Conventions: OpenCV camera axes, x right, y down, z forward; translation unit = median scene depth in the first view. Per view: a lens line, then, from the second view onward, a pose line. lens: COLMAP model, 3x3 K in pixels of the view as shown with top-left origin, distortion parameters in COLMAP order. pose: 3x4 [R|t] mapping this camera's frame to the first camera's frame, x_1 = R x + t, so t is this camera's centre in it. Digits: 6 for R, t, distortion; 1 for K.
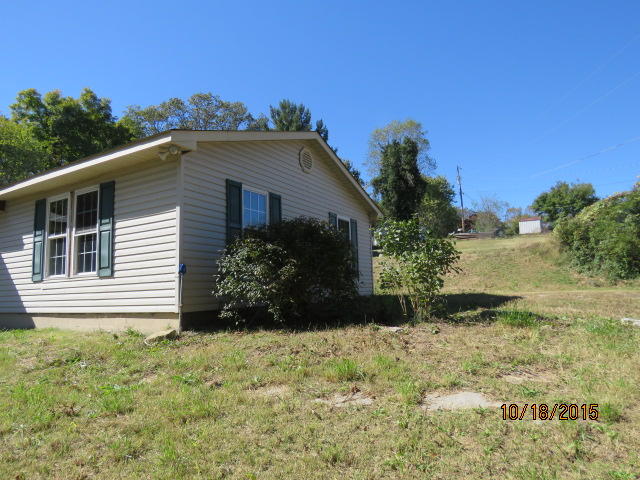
lens RADIAL K [[415.8, 0, 320.6], [0, 415.8, 238.0], [0, 0, 1]] dist [0.001543, 0.001805]
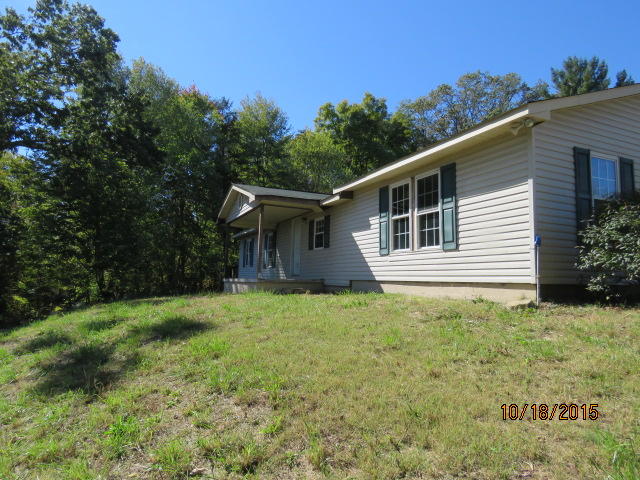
lens RADIAL K [[415.8, 0, 322.4], [0, 415.8, 239.6], [0, 0, 1]] dist [0.001543, 0.001805]
pose [[0.817010, -0.007320, -0.576577, -0.134985], [0.029757, 0.999122, 0.029481, 0.019880], [0.575855, -0.041243, 0.816511, -0.092513]]
